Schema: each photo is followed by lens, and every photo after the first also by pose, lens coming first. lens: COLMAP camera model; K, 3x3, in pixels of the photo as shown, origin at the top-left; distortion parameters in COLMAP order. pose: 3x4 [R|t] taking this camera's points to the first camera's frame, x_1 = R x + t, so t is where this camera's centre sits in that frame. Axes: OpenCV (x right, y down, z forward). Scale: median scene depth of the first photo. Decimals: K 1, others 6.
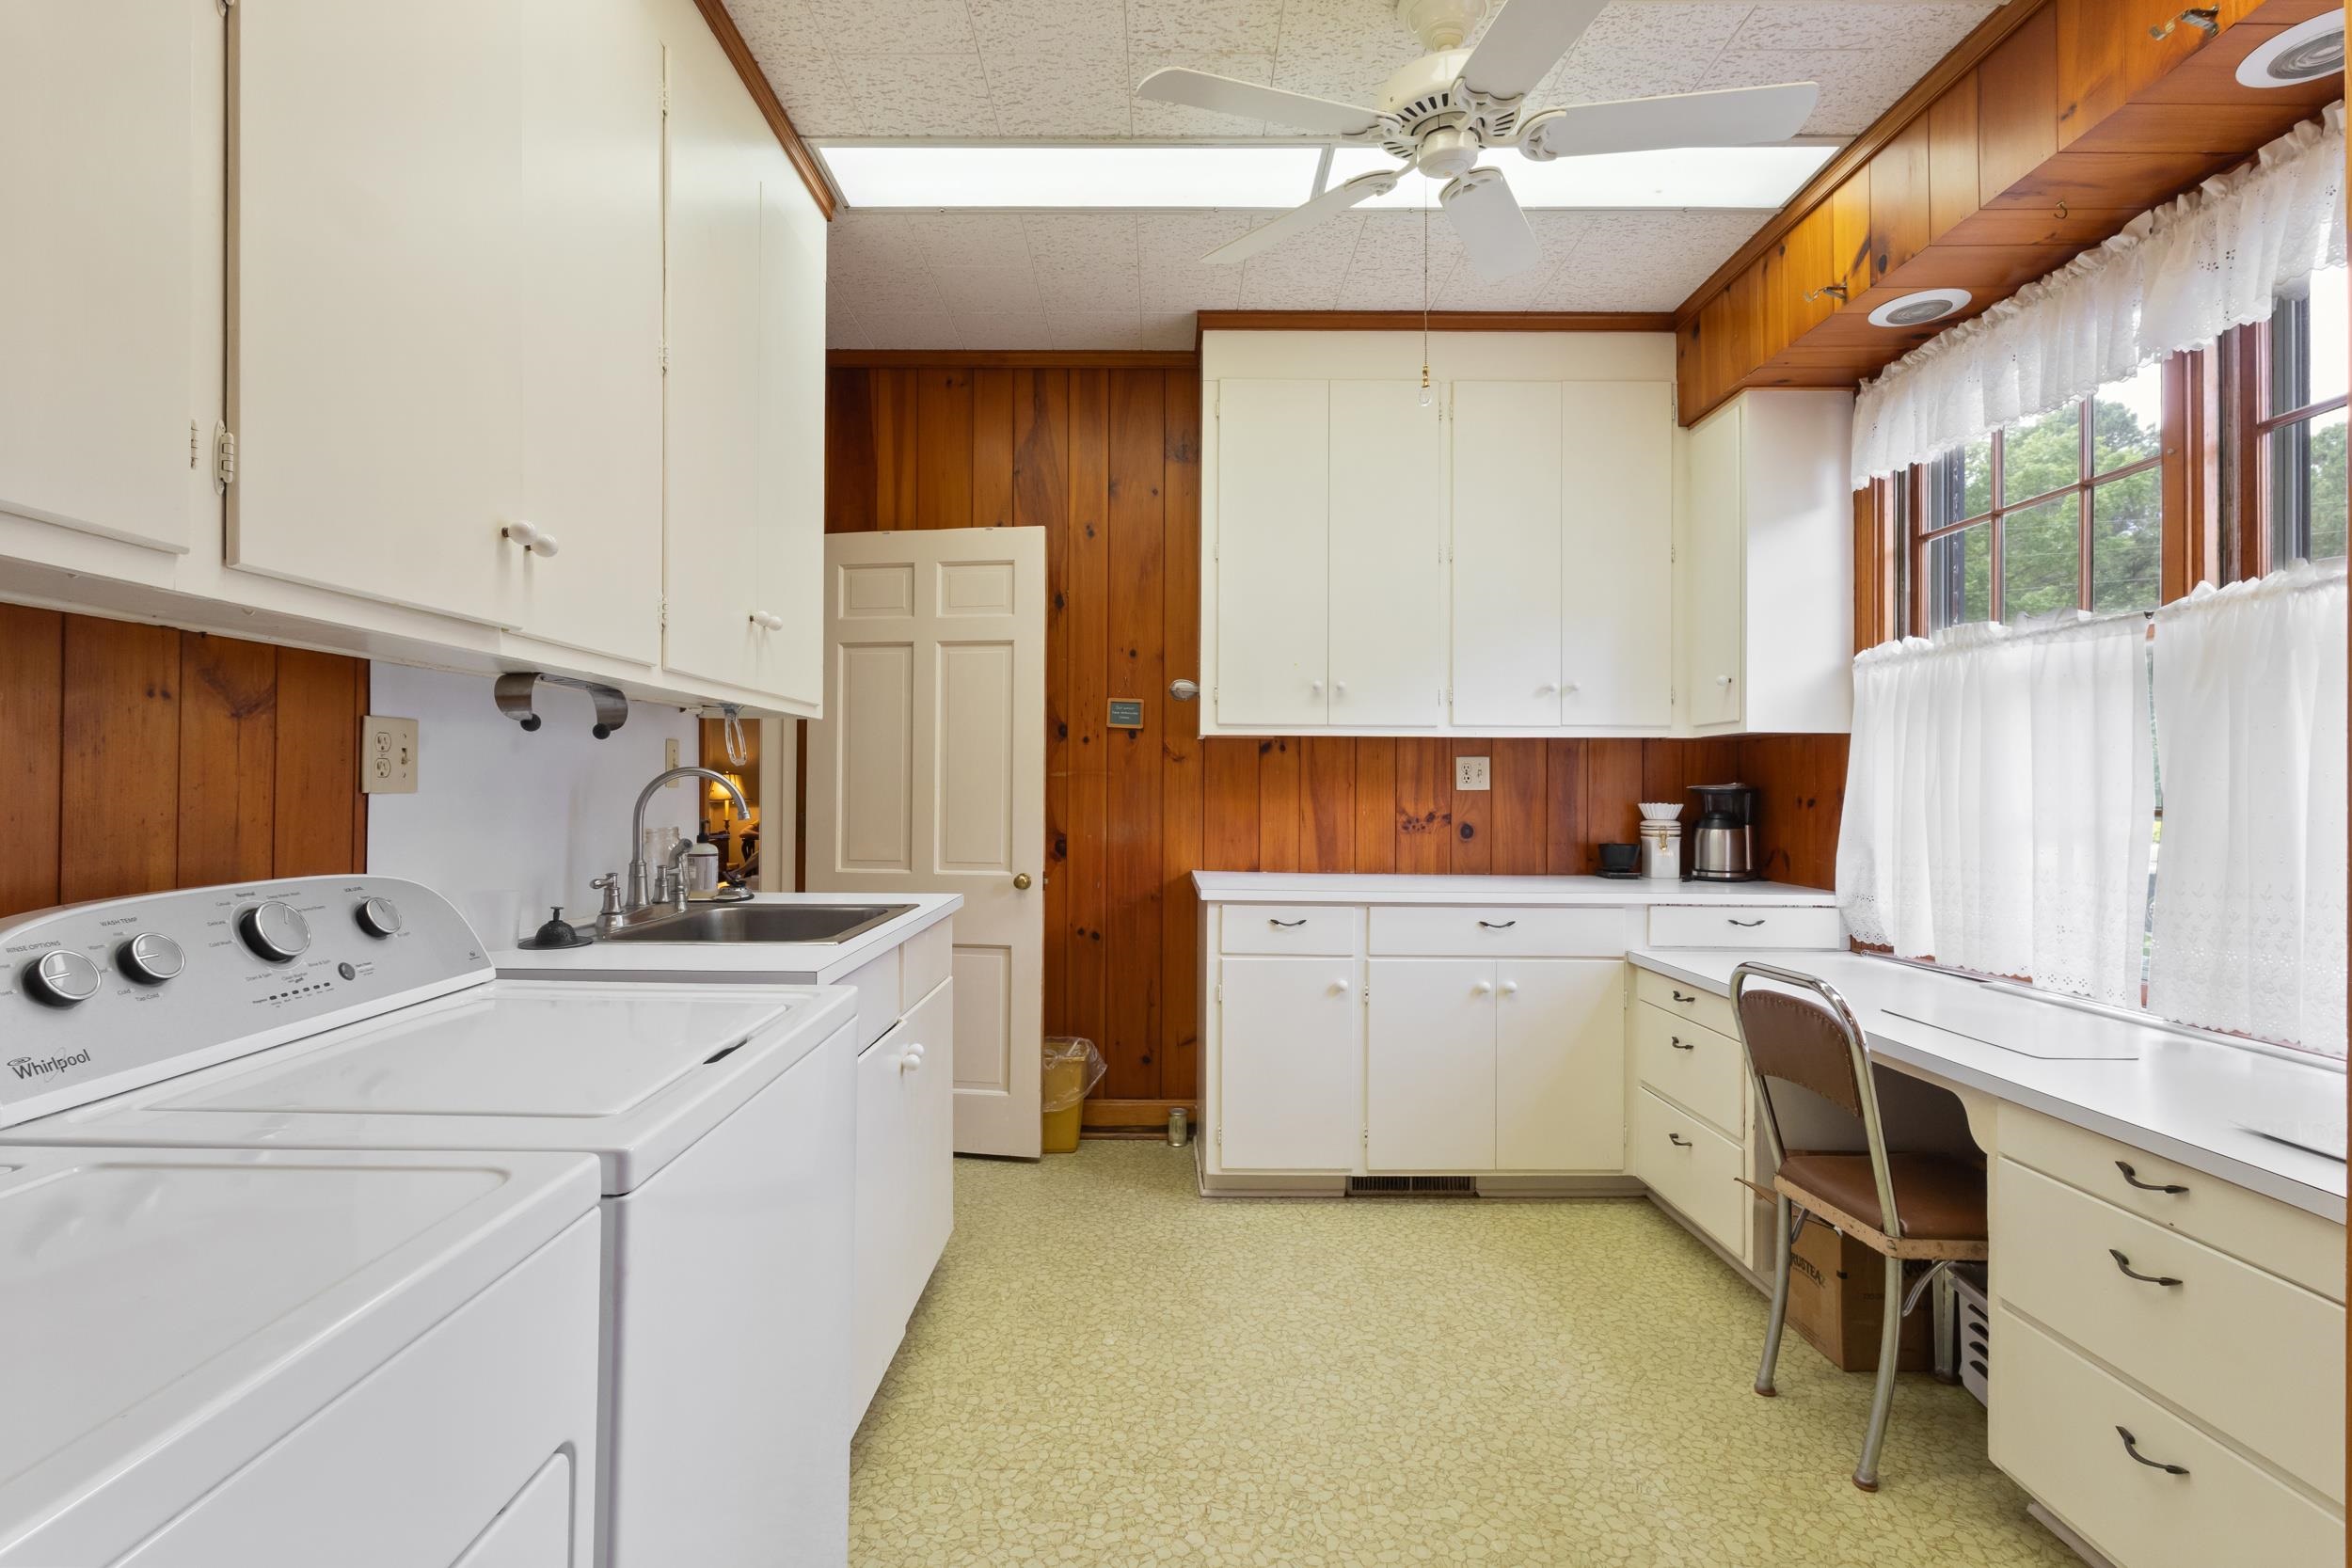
lens RADIAL K [[1092.2, 0, 1176.9], [0, 1092.2, 787.3], [0, 0, 1]] dist [-0.006285, -0.000108]
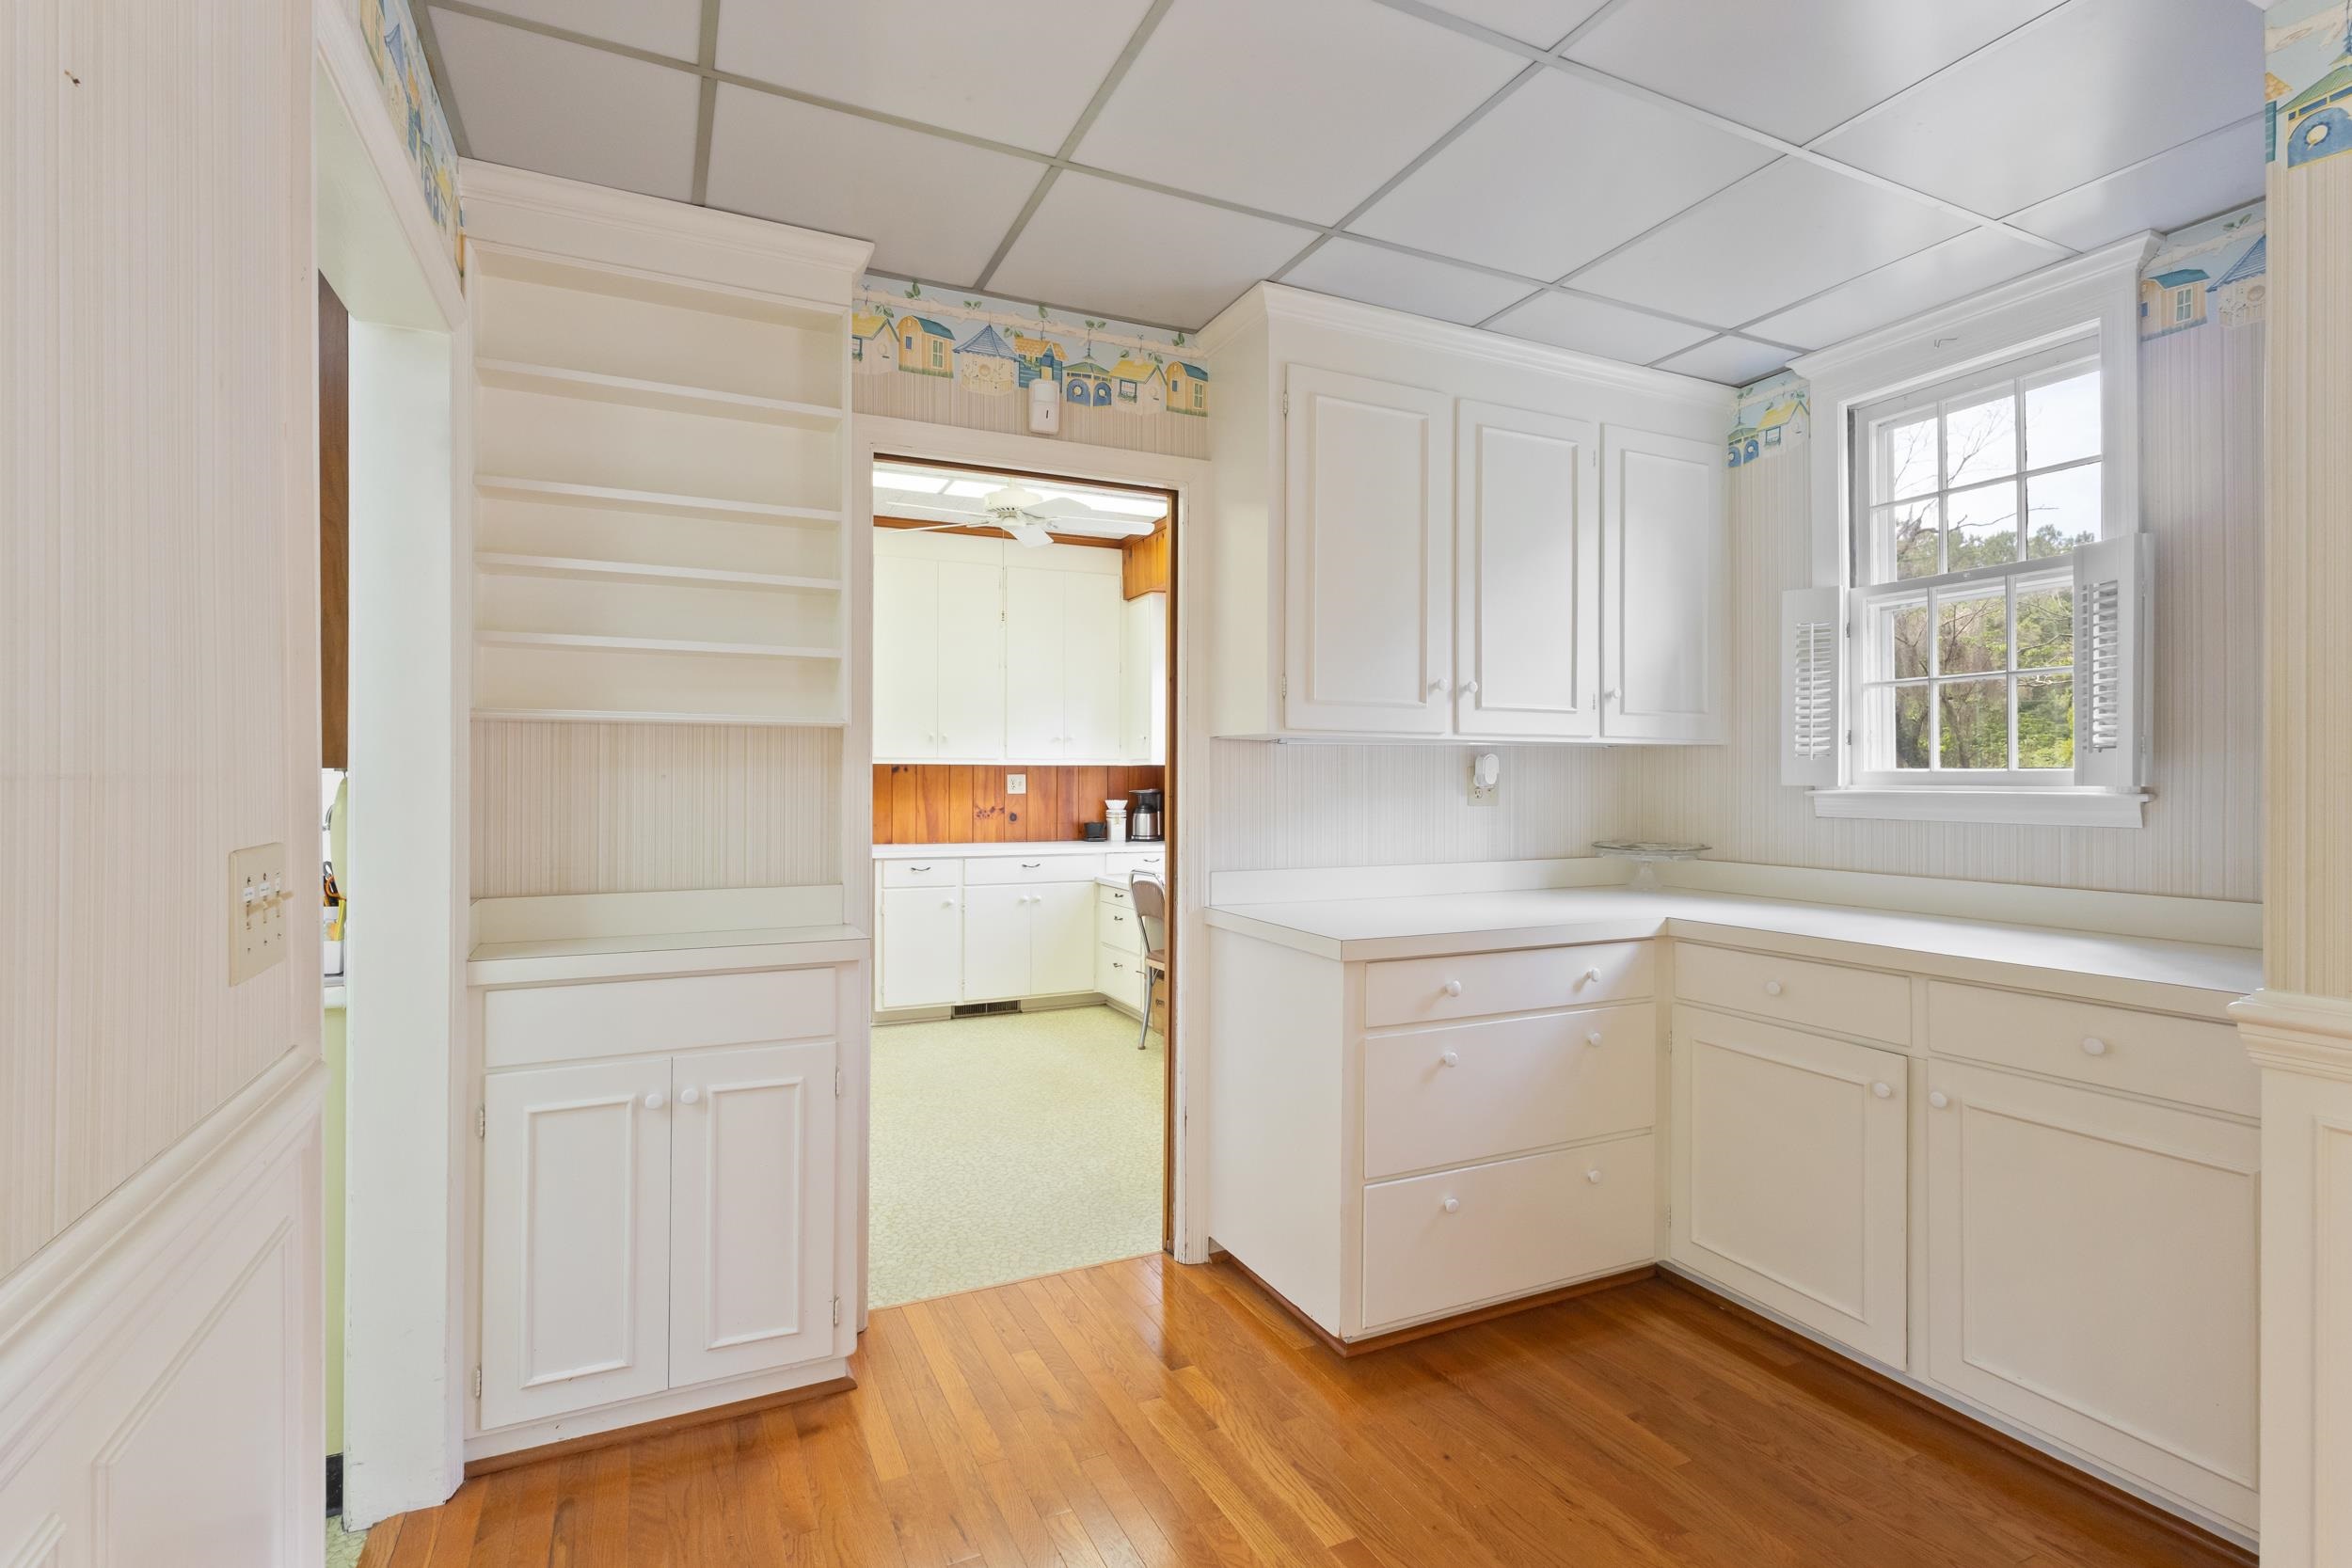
lens RADIAL K [[1092.2, 0, 1179.1], [0, 1092.2, 784.3], [0, 0, 1]] dist [-0.006285, -0.000108]
pose [[0.910754, -0.006923, 0.412892, -0.218043], [0.004083, 0.999962, 0.007760, -0.025721], [-0.412930, -0.005382, 0.910747, -0.714093]]
